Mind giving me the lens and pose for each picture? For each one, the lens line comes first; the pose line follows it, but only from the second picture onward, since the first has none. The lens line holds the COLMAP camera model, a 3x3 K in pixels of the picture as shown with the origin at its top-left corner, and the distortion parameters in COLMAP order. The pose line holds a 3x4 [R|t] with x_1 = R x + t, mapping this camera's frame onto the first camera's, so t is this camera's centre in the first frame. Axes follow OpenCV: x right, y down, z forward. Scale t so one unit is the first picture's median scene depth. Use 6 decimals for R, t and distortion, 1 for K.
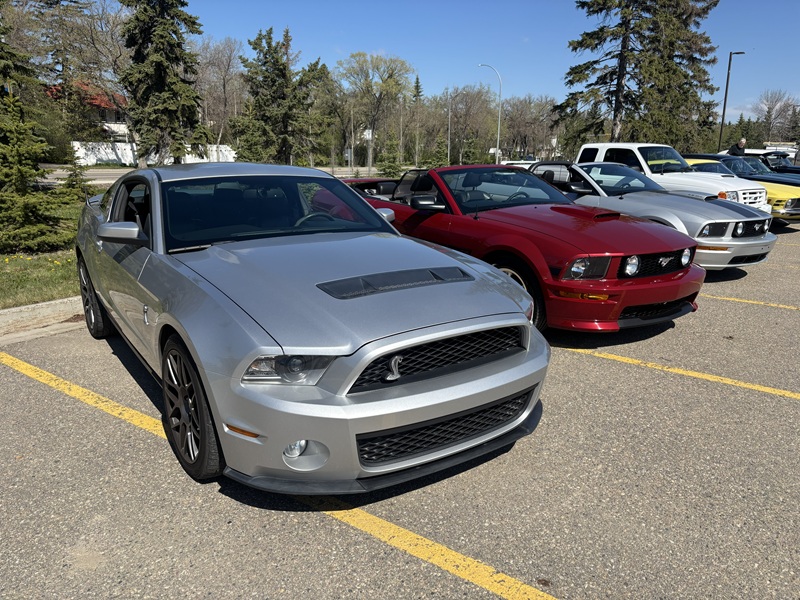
lens RADIAL K [[604.6, 0, 395.2], [0, 604.6, 299.4], [0, 0, 1]] dist [0.038994, -0.034065]
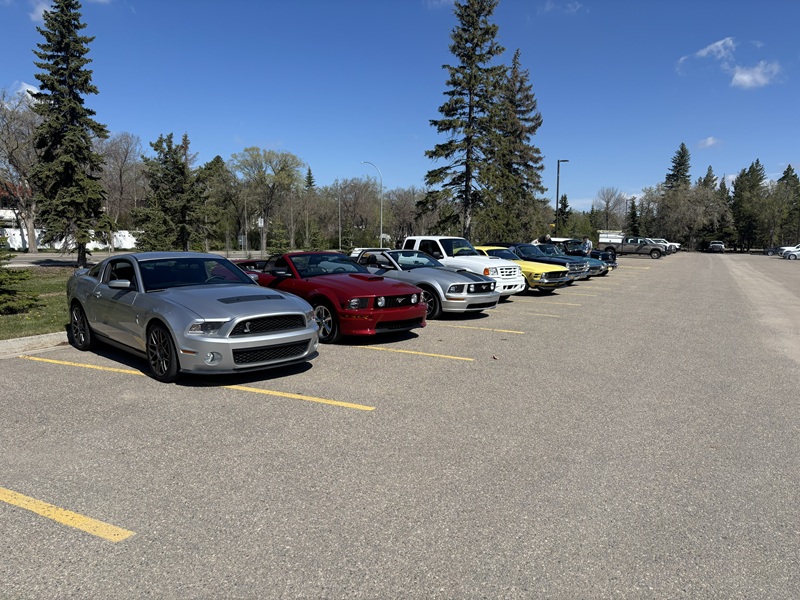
lens RADIAL K [[604.6, 0, 393.2], [0, 604.6, 300.2], [0, 0, 1]] dist [0.038994, -0.034065]
pose [[0.986473, -0.016372, 0.163106, 0.018593], [0.037884, 0.990834, -0.129663, 0.034112], [-0.159488, 0.134088, 0.978051, -0.162357]]
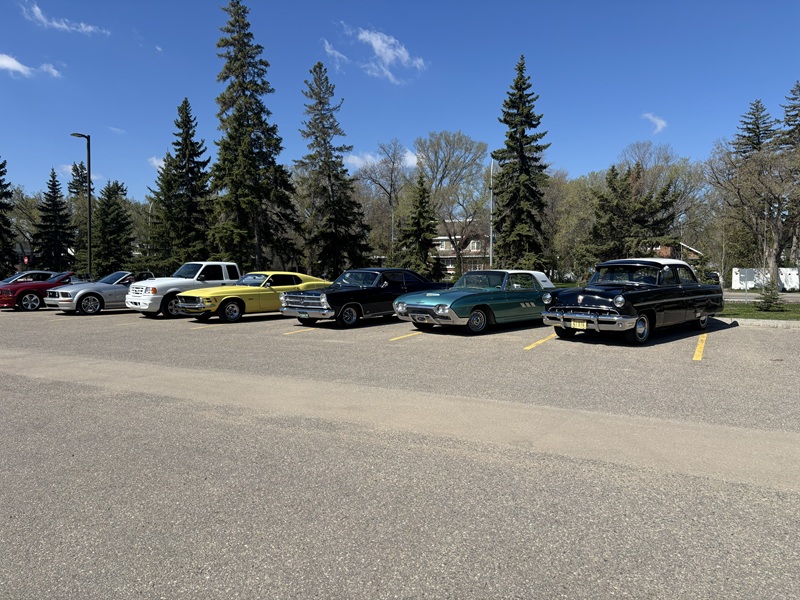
lens RADIAL K [[604.6, 0, 402.3], [0, 604.6, 304.2], [0, 0, 1]] dist [0.038994, -0.034065]
pose [[0.162144, 0.038555, -0.986014, 0.929126], [-0.235035, 0.971987, -0.000643, -0.116048], [0.958367, 0.231852, 0.166664, 0.546793]]
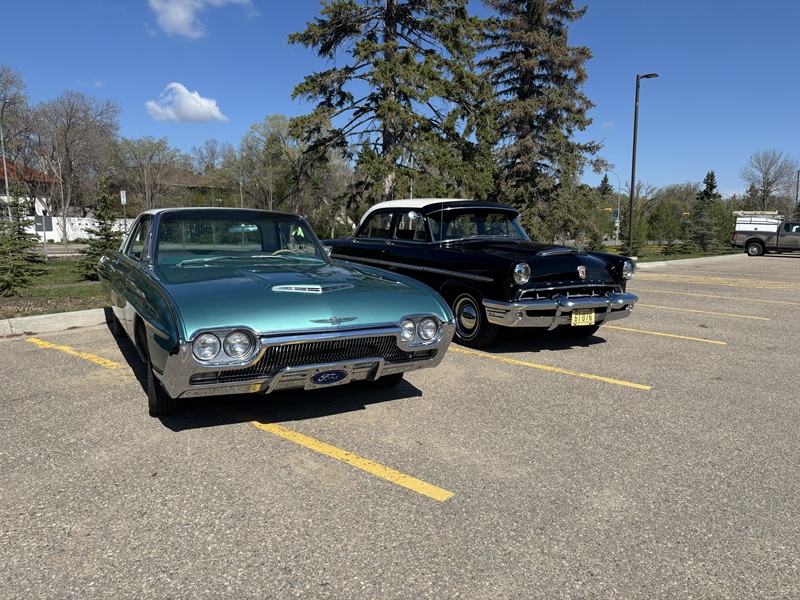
lens RADIAL K [[604.6, 0, 394.9], [0, 604.6, 297.6], [0, 0, 1]] dist [0.038994, -0.034065]
pose [[0.997791, 0.007081, -0.066047, 0.472584], [-0.015440, 0.991792, -0.126928, -0.109210], [0.064606, 0.127667, 0.989711, 0.508132]]
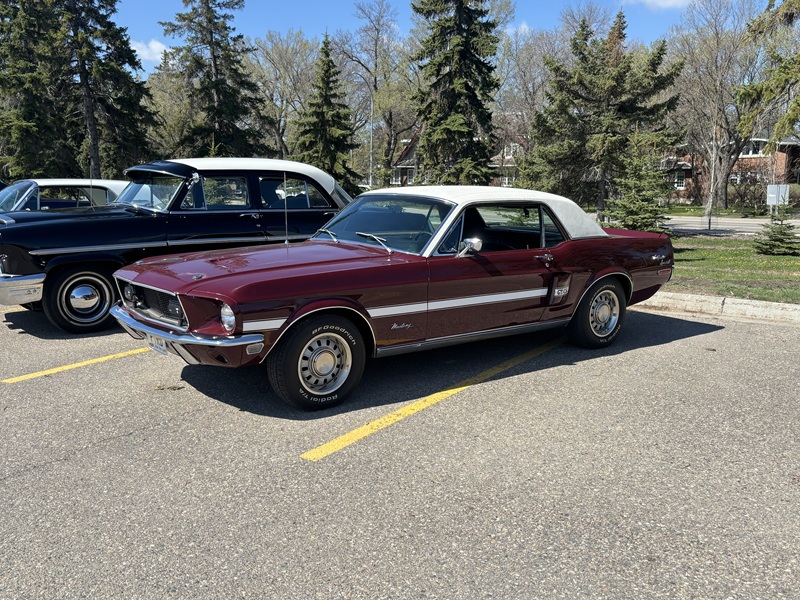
lens RADIAL K [[789.9, 0, 394.6], [0, 789.9, 294.2], [0, 0, 1]] dist [0.022664, 0.000000]
pose [[0.055071, 0.120888, -0.991137, 0.811048], [-0.248290, 0.963122, 0.103675, -0.195495], [0.967119, 0.240381, 0.083055, 0.860914]]
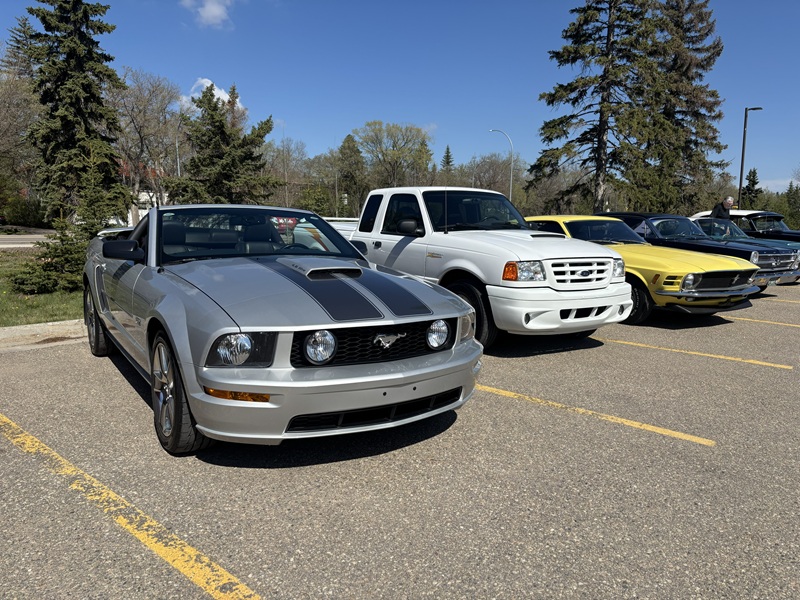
lens RADIAL K [[604.6, 0, 395.3], [0, 604.6, 299.5], [0, 0, 1]] dist [0.038994, -0.034065]
pose [[0.996289, 0.013892, -0.084945, 0.171850], [-0.023189, 0.993720, -0.109462, -0.027309], [0.082891, 0.111026, 0.990355, 0.154991]]
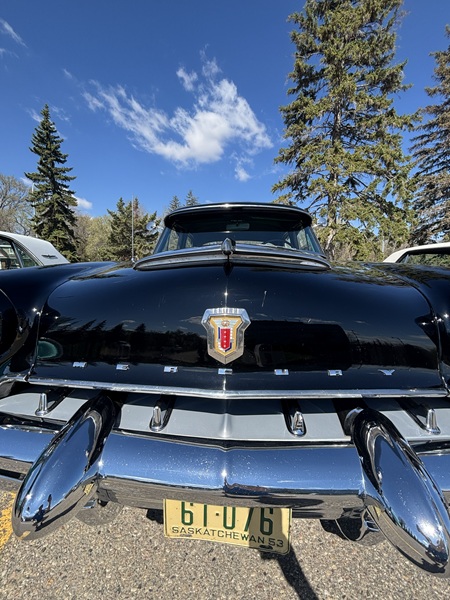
lens RADIAL K [[243.2, 0, 226.2], [0, 243.2, 299.8], [0, 0, 1]] dist [0.000352, 0.000941]
pose [[0.791320, 0.063843, -0.608060, 0.549785], [-0.139394, 0.987179, -0.077757, -0.148036], [0.595300, 0.146291, 0.790074, 0.722148]]
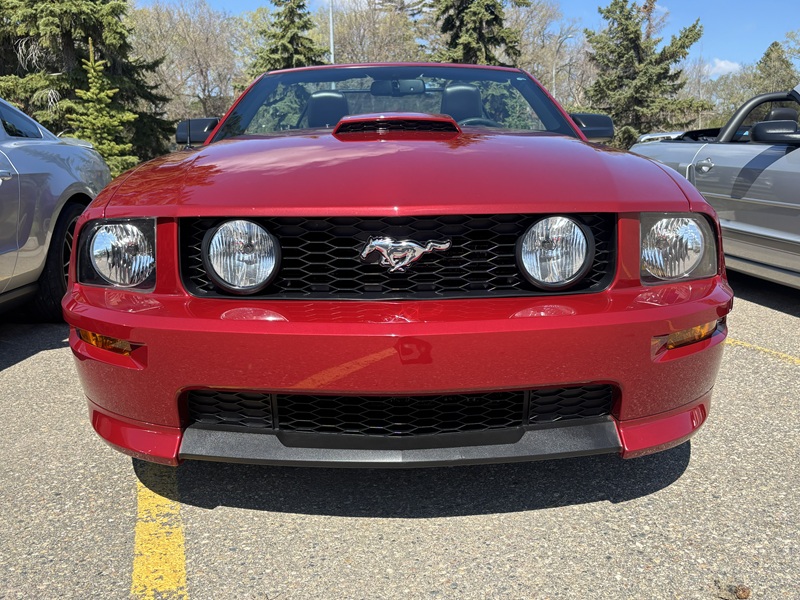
lens RADIAL K [[753.0, 0, 410.2], [0, 753.0, 289.8], [0, 0, 1]] dist [0.017393, 0.000000]
pose [[0.836316, 0.073539, -0.543294, 0.115833], [-0.116147, 0.992236, -0.044482, -0.005162], [0.535804, 0.100303, 0.838363, 0.127099]]
